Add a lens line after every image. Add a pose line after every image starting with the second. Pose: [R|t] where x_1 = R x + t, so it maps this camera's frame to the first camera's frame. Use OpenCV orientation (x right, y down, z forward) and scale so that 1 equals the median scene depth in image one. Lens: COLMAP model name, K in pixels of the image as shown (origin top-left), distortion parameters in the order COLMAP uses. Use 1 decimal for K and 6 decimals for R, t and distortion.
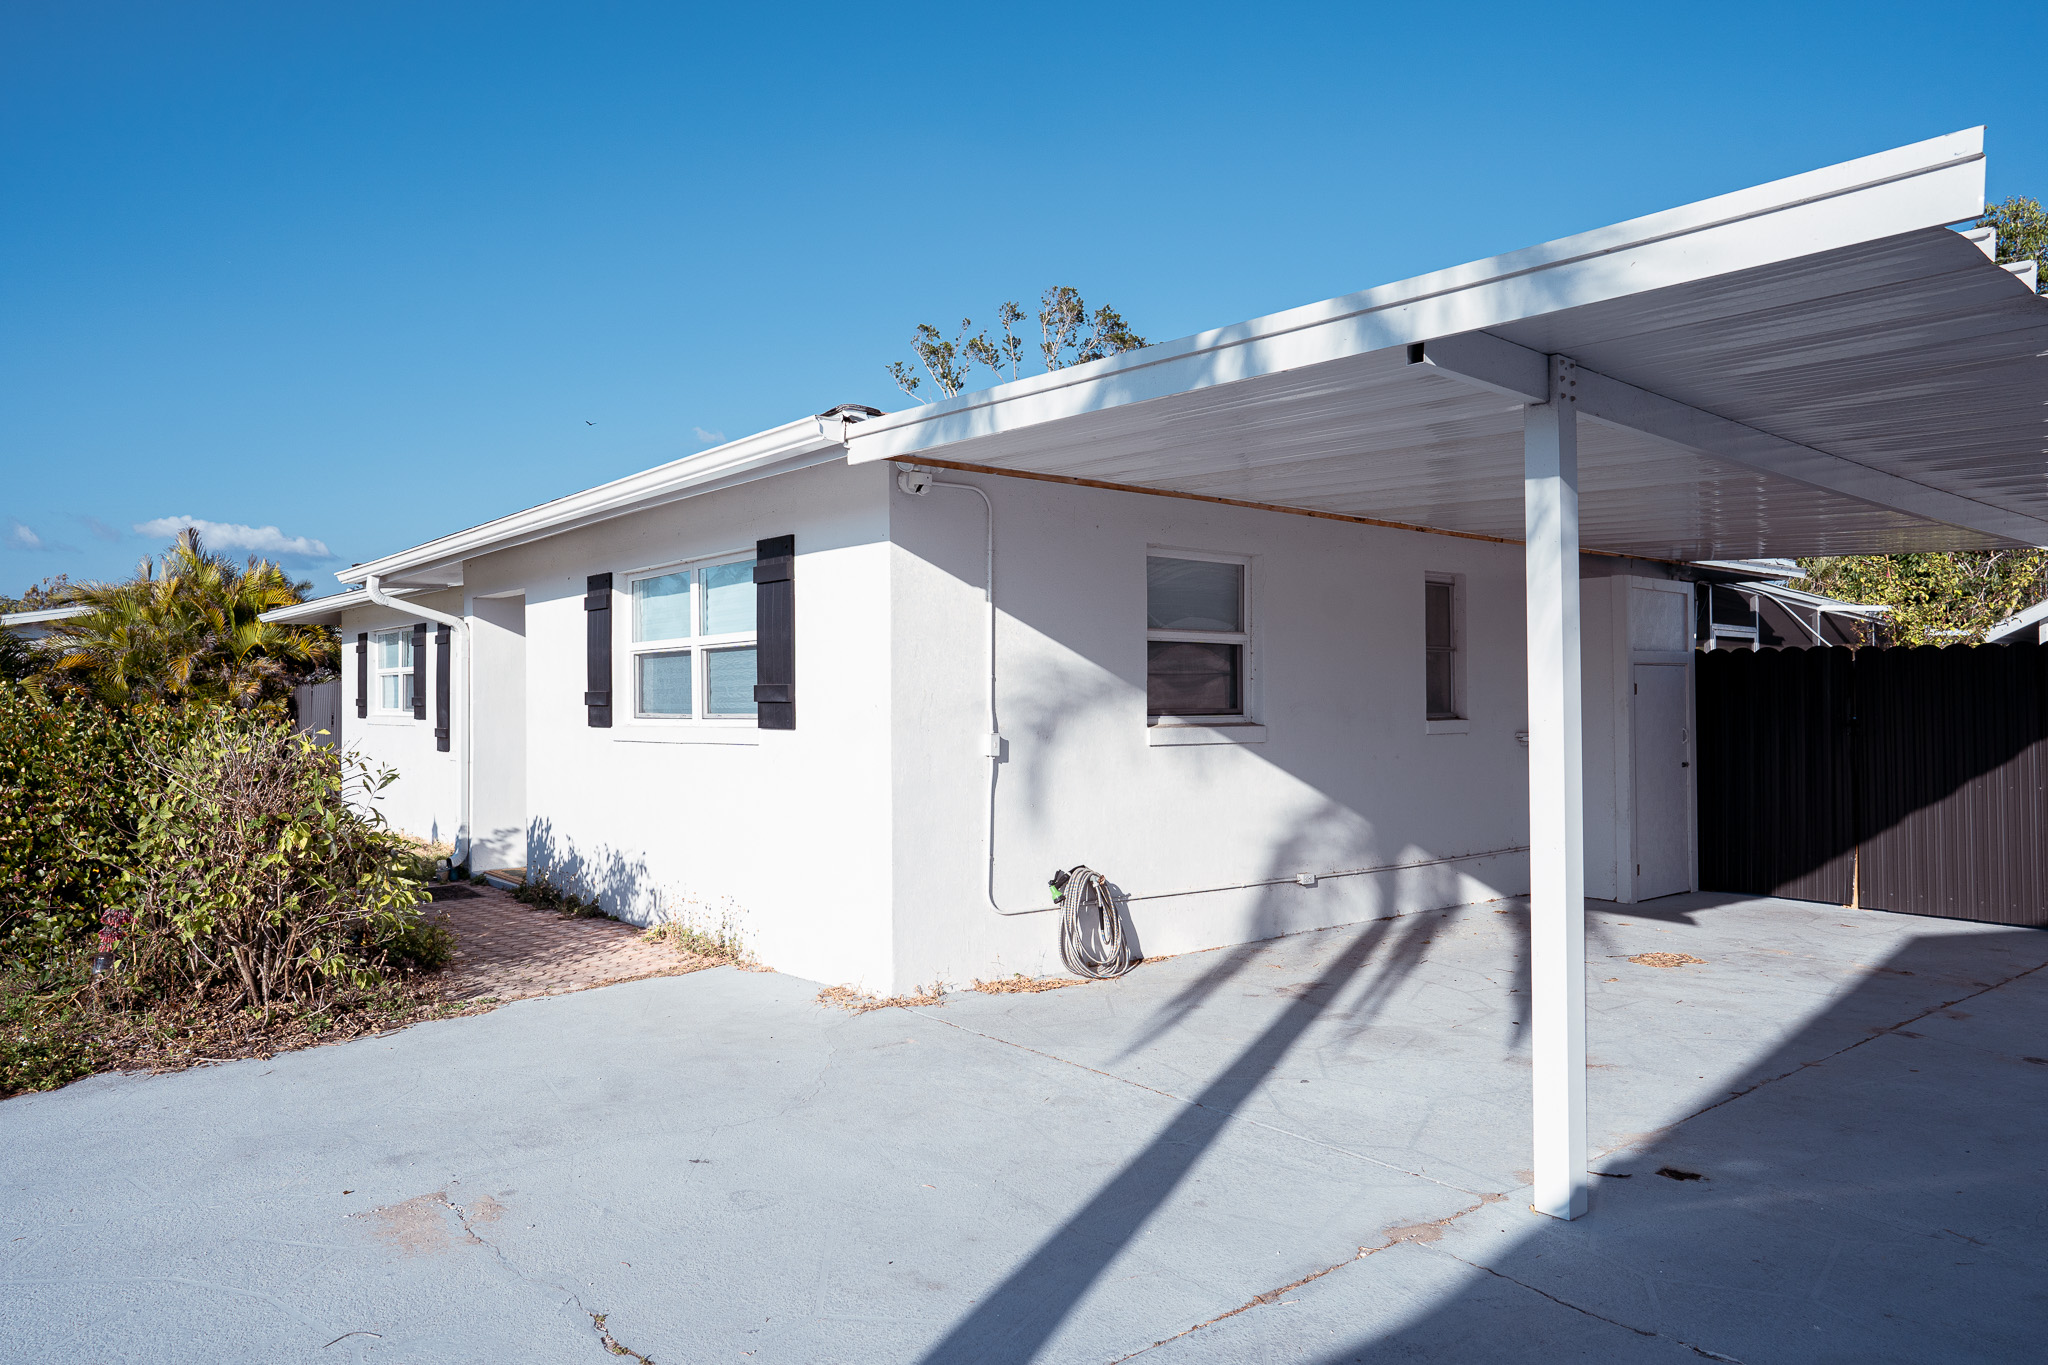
lens RADIAL K [[1385.9, 0, 1024.0], [0, 1385.9, 682.5], [0, 0, 1]] dist [-0.088470, 0.000578]
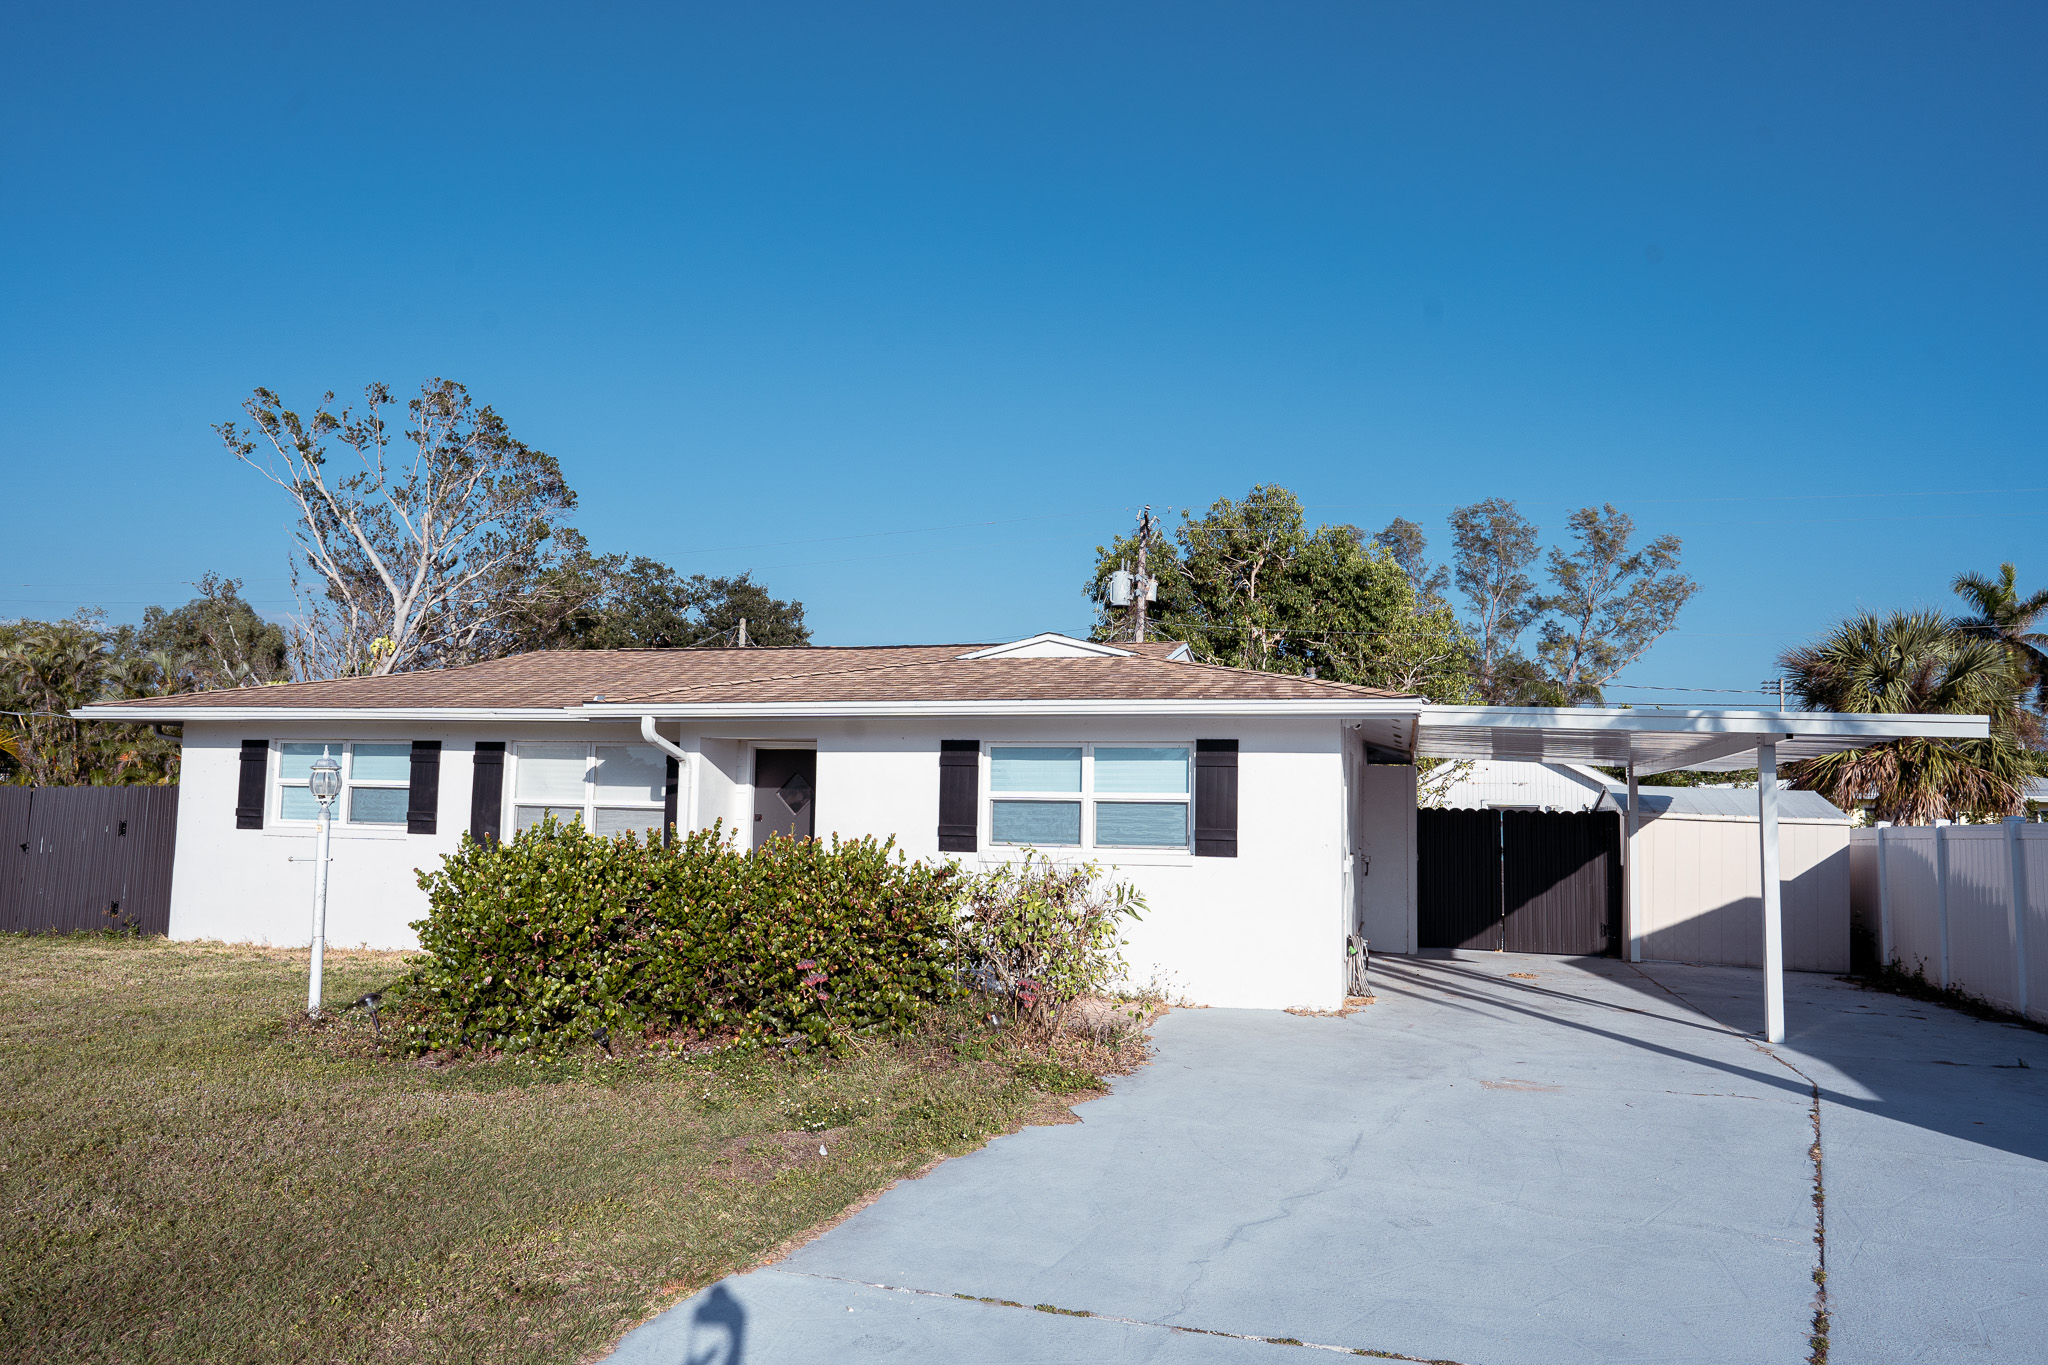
lens RADIAL K [[1385.9, 0, 1024.0], [0, 1385.9, 682.5], [0, 0, 1]] dist [-0.088470, 0.000578]
pose [[0.824864, 0.072704, 0.560637, -1.133072], [-0.031736, 0.996087, -0.082481, -0.025660], [-0.564440, 0.050243, 0.823944, -0.197782]]
